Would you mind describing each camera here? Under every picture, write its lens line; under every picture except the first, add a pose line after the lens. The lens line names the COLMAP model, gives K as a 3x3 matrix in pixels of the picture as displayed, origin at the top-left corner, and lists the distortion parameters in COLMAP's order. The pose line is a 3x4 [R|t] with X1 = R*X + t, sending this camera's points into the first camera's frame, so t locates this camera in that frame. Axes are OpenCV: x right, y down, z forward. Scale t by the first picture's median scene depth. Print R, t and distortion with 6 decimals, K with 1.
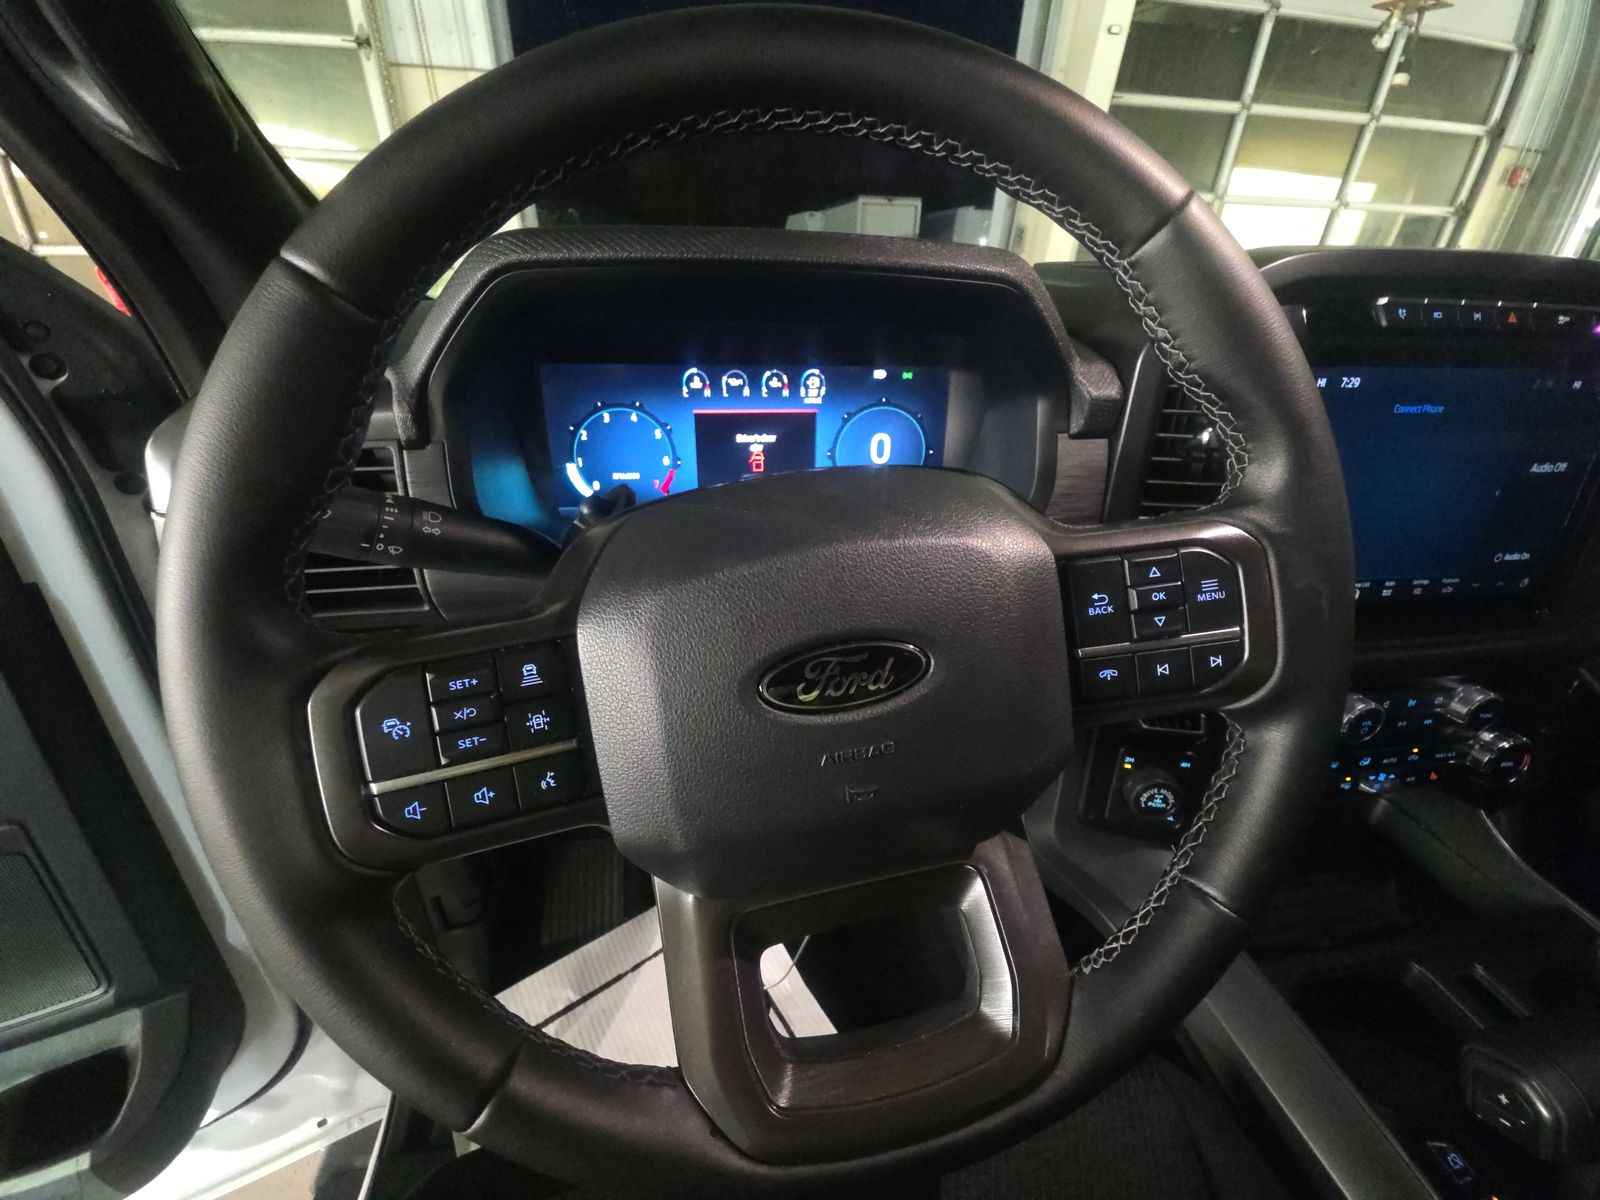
lens RADIAL K [[643.6, 0, 803.6], [0, 643.6, 595.3], [0, 0, 1]] dist [0.015547, -0.011534]
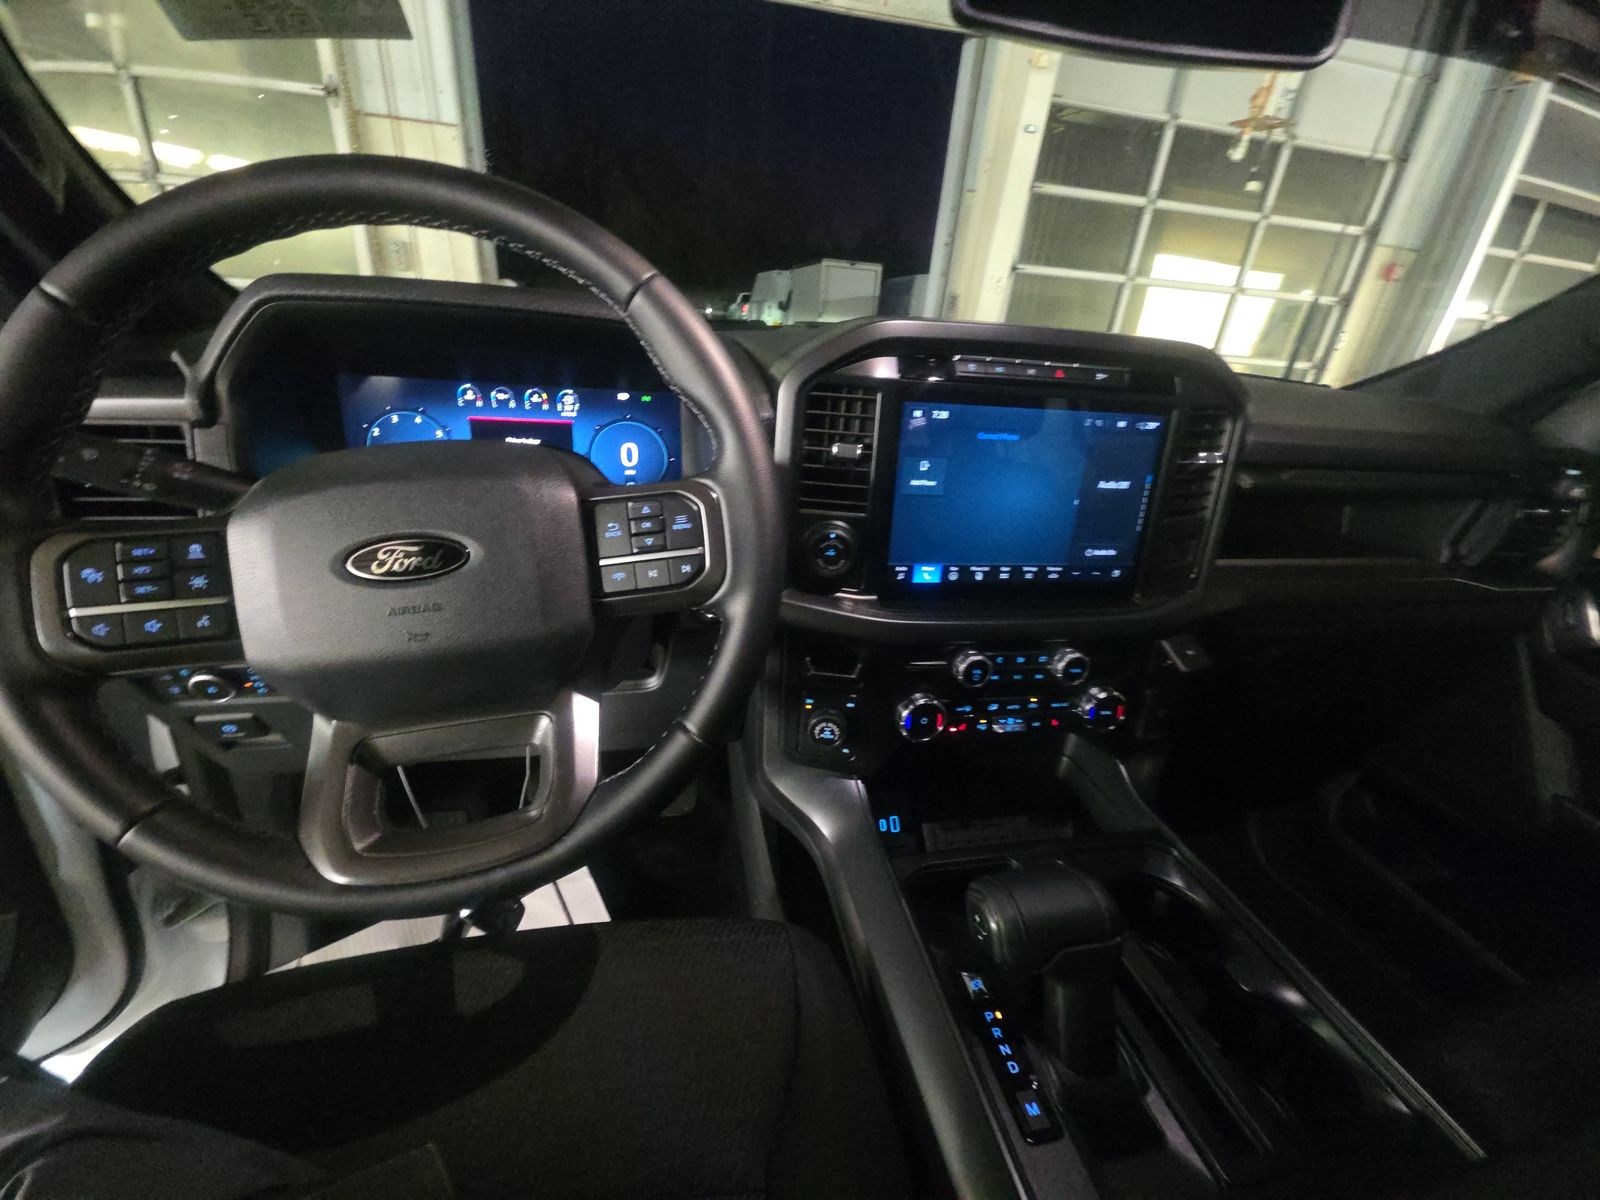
lens RADIAL K [[640.0, 0, 807.9], [0, 640.0, 596.1], [0, 0, 1]] dist [0.014003, -0.009704]
pose [[0.998005, 0.027410, 0.056883, 0.428368], [-0.023558, 0.997453, -0.067329, 0.133886], [-0.058584, 0.065854, 0.996108, -0.274575]]
